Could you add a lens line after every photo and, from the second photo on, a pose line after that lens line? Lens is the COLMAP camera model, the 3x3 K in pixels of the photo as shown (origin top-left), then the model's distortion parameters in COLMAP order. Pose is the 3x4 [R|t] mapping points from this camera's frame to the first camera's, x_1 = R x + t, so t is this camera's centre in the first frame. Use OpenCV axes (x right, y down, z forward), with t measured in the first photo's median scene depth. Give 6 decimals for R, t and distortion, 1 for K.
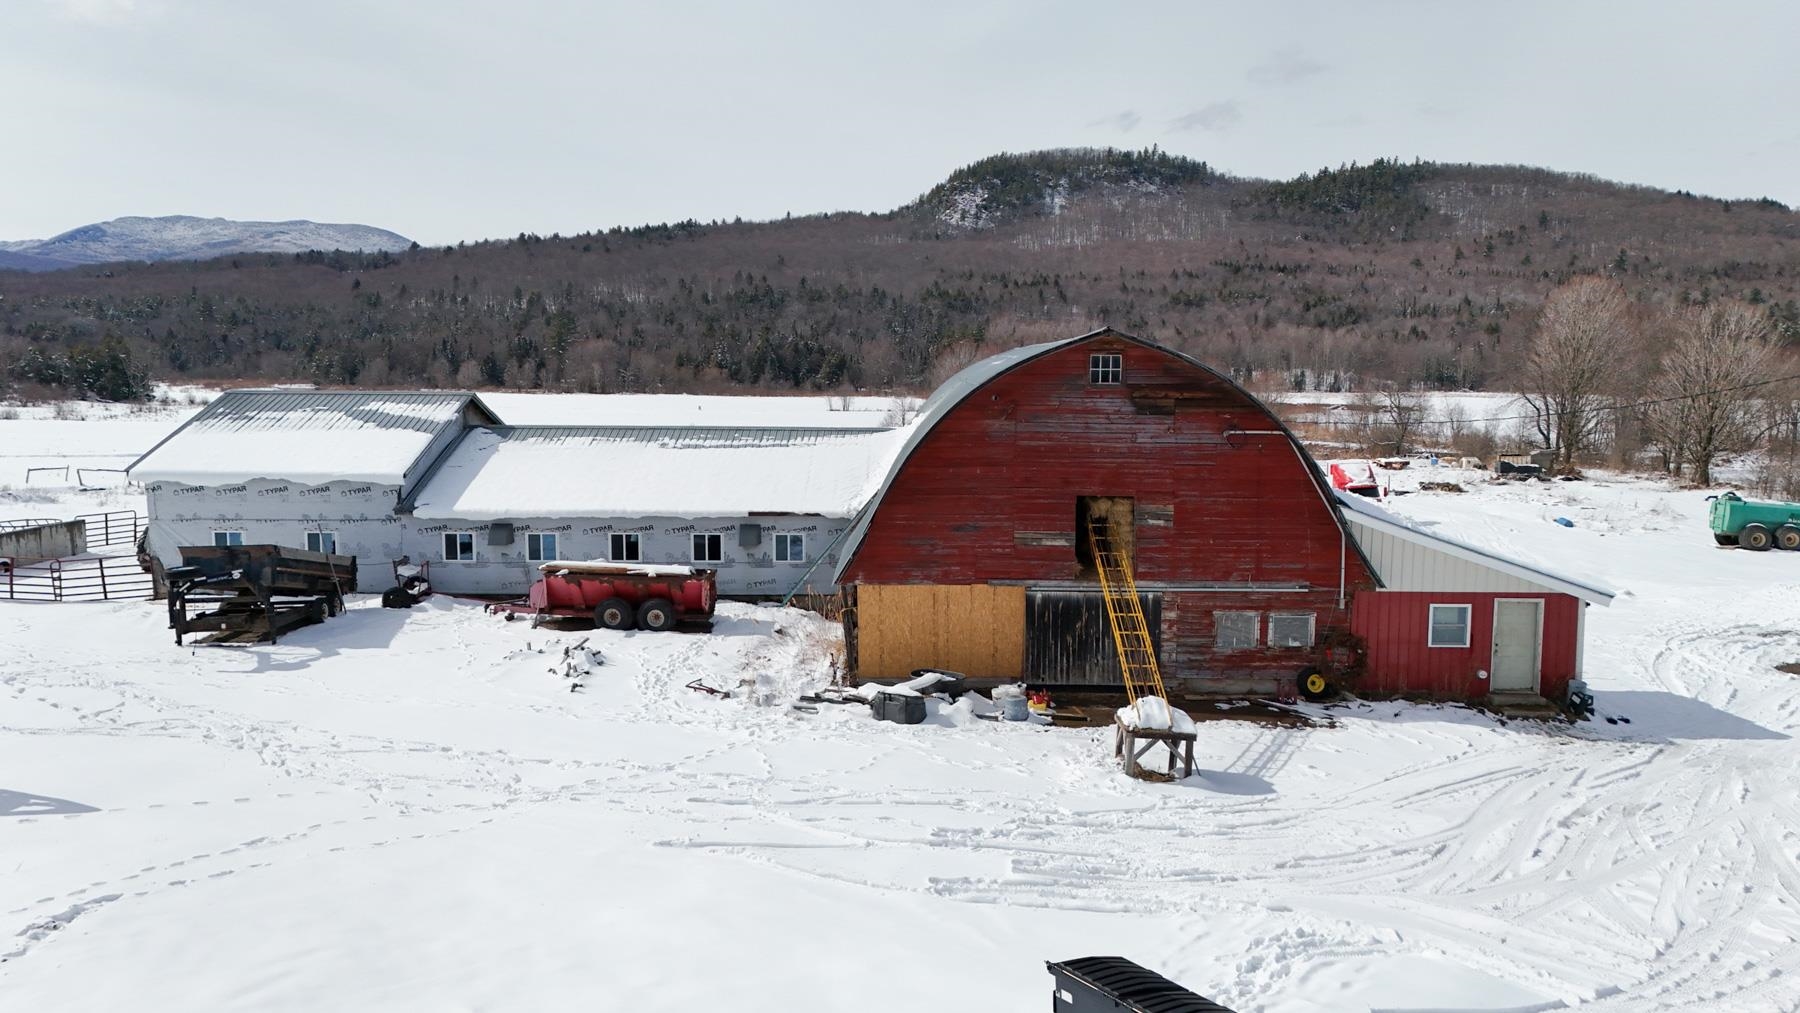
lens RADIAL K [[1286.6, 0, 906.8], [0, 1286.6, 527.6], [0, 0, 1]] dist [0.093677, -0.074217]
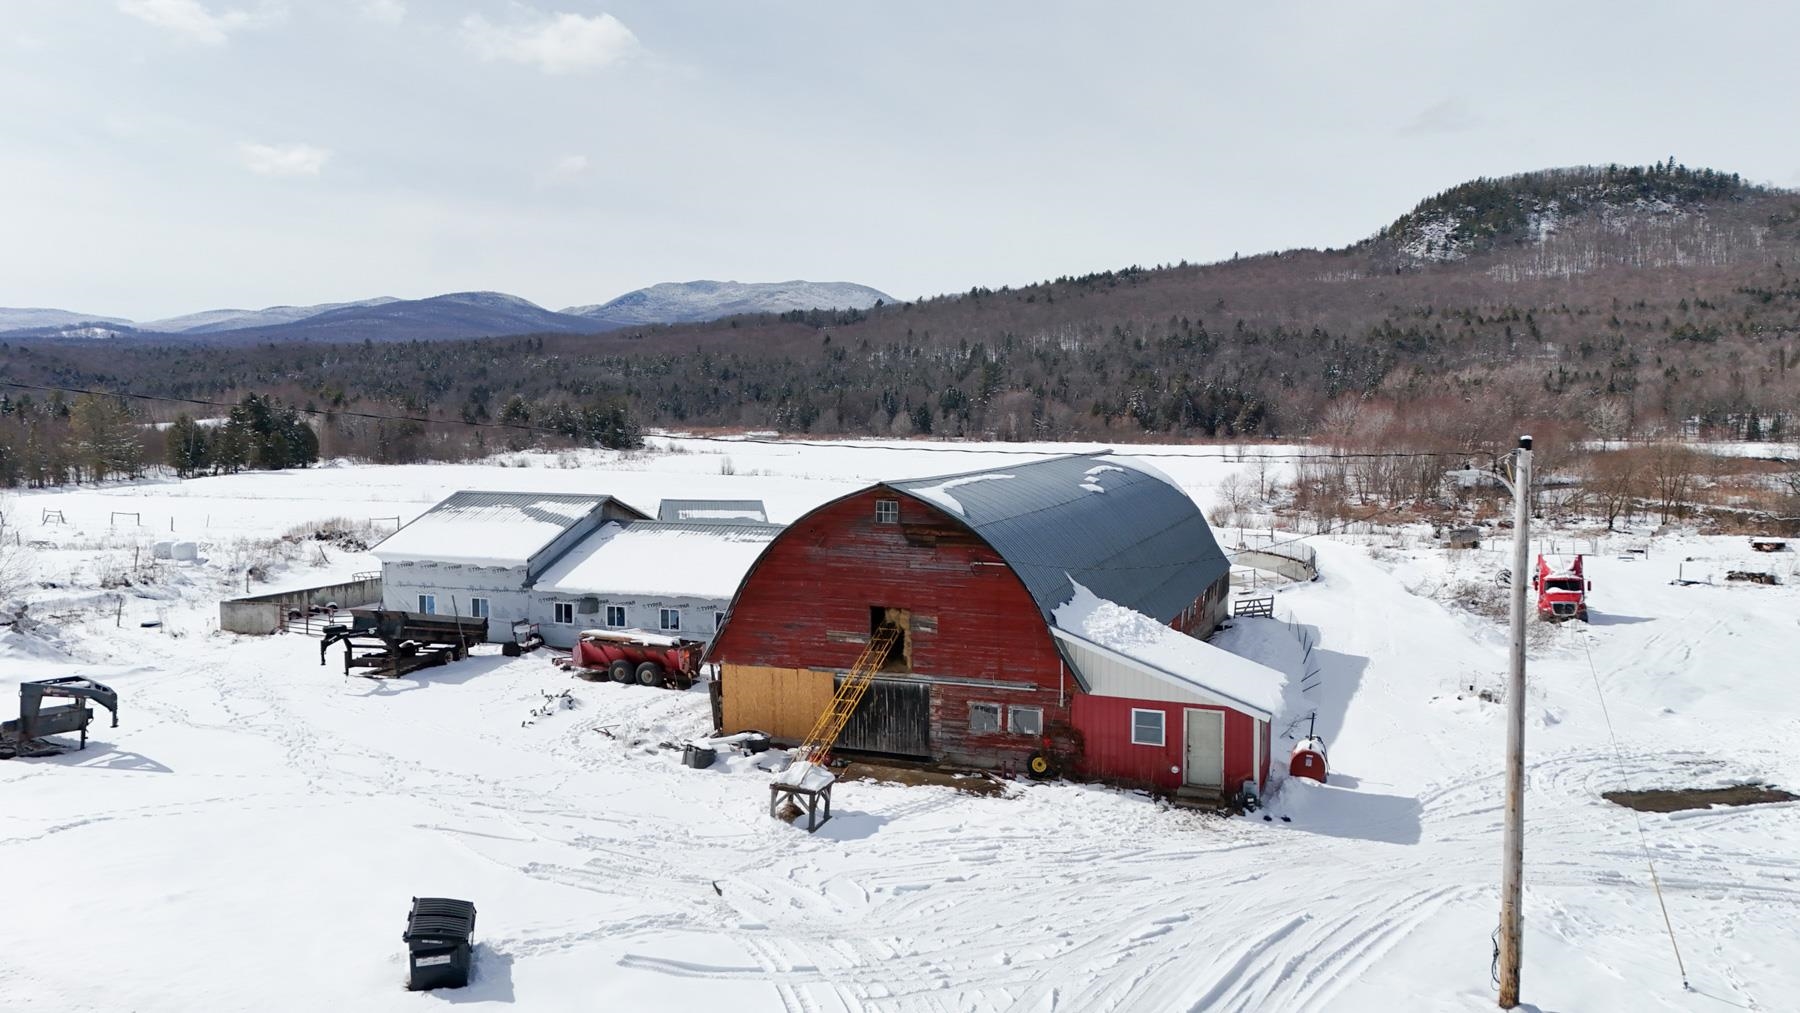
lens RADIAL K [[1298.4, 0, 918.4], [0, 1298.4, 509.2], [0, 0, 1]] dist [0.110669, -0.109761]
pose [[0.944361, 0.023787, -0.328048, 0.018412], [-0.039013, 0.998441, -0.039910, -0.002176], [0.326588, 0.050487, 0.943818, -0.007343]]
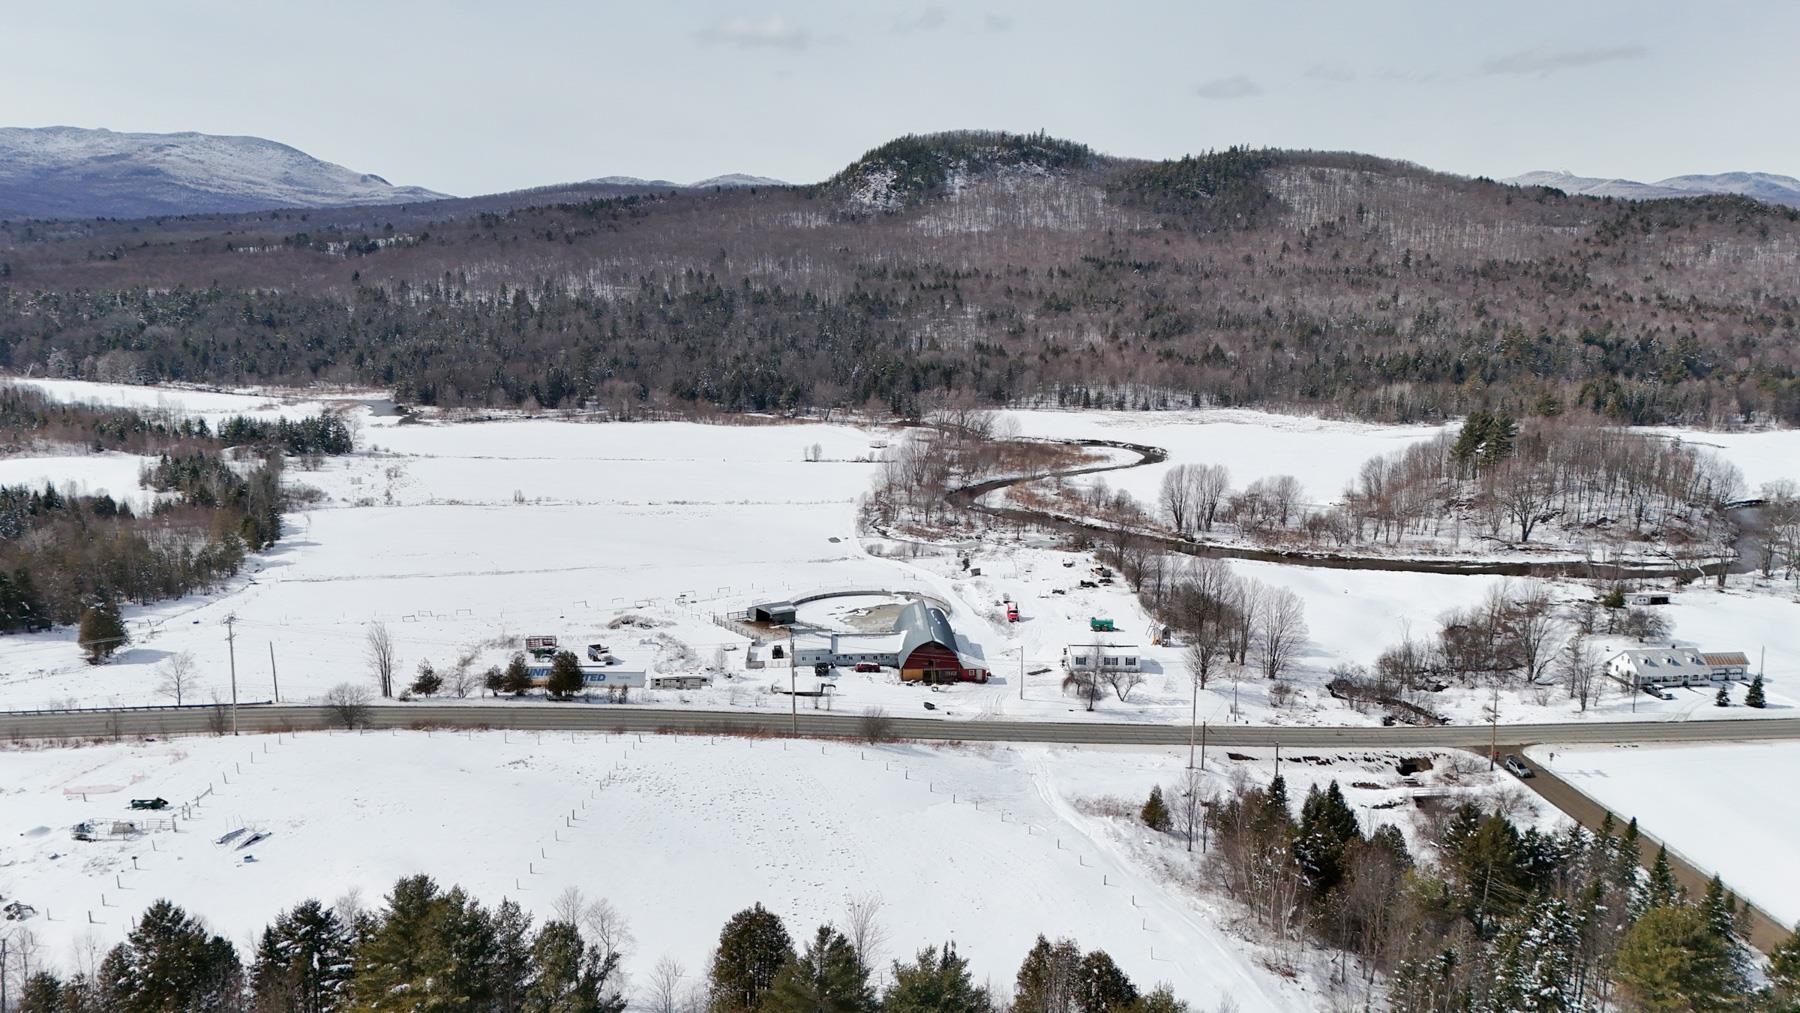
lens RADIAL K [[1286.6, 0, 906.8], [0, 1286.6, 527.6], [0, 0, 1]] dist [0.093677, -0.074217]
pose [[0.997433, -0.012372, 0.070528, -0.018460], [0.007311, 0.997409, 0.071562, -0.046019], [-0.071230, -0.070863, 0.994940, -0.227694]]
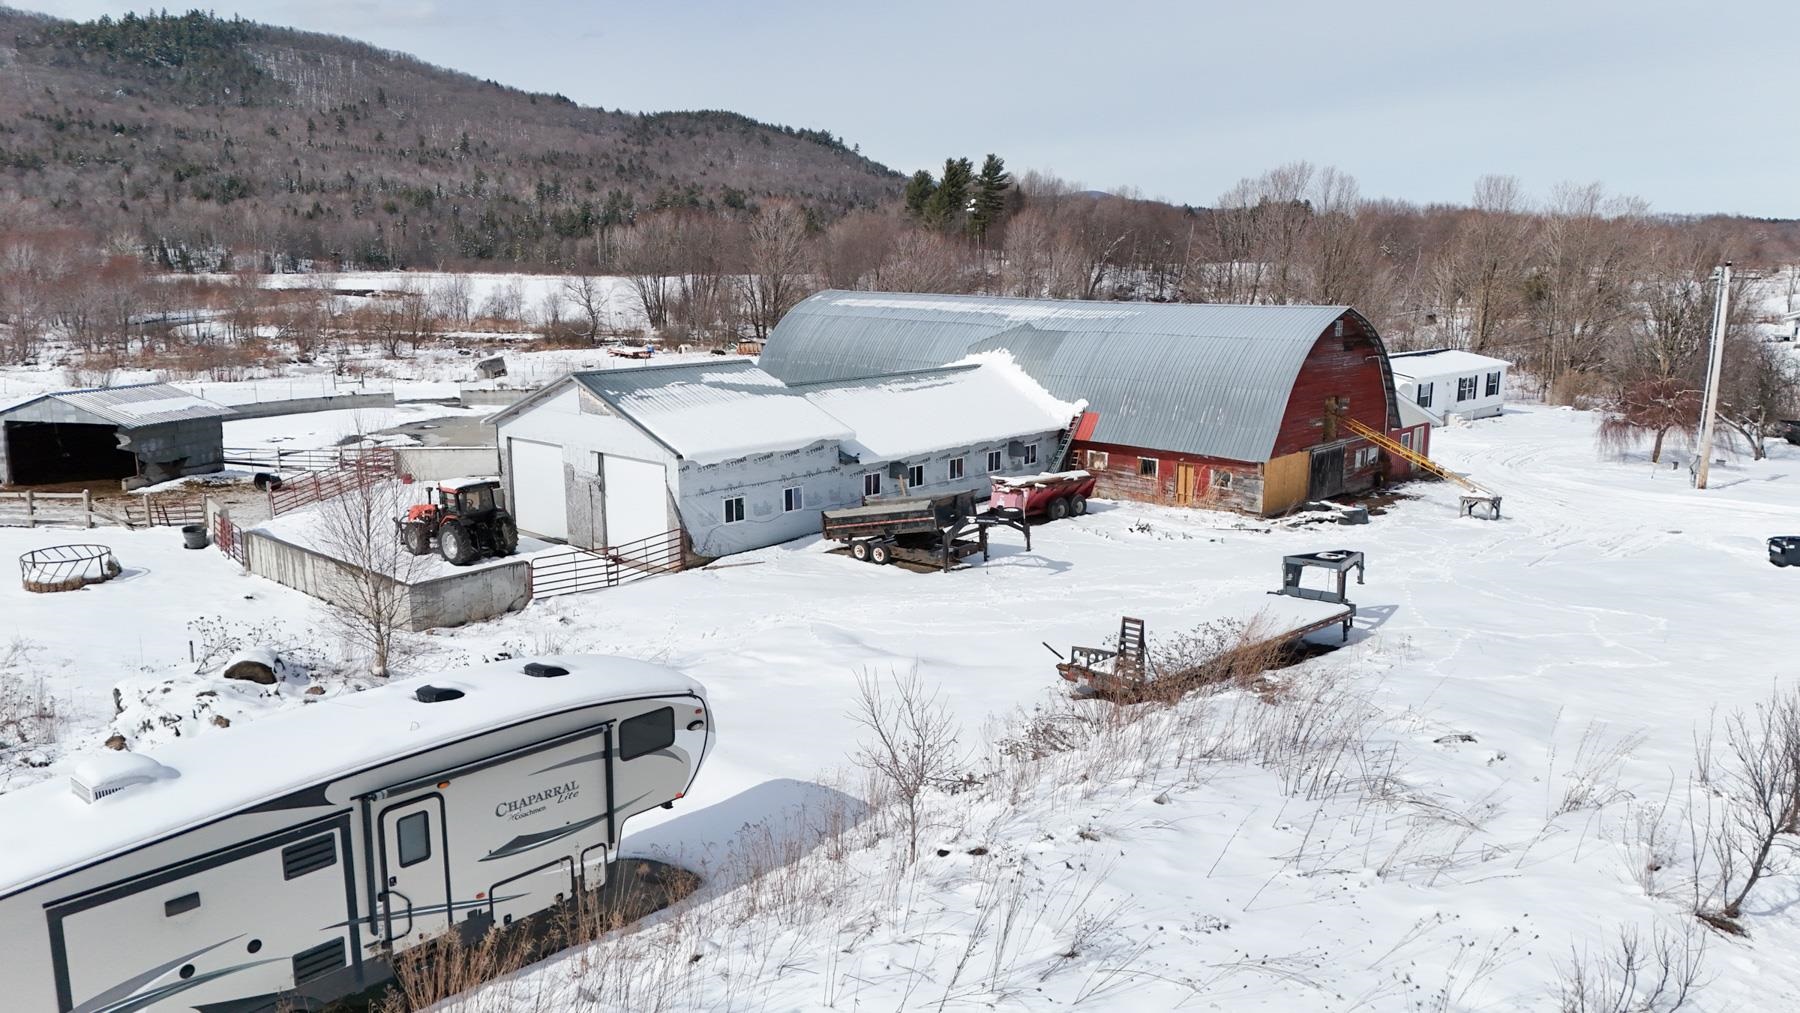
lens RADIAL K [[1320.0, 0, 901.2], [0, 1320.0, 500.6], [0, 0, 1]] dist [0.051544, -0.042454]
pose [[0.672032, -0.144714, 0.726245, -0.050703], [0.092324, 0.989441, 0.111727, -0.004442], [-0.734745, -0.008035, 0.678296, 0.004593]]
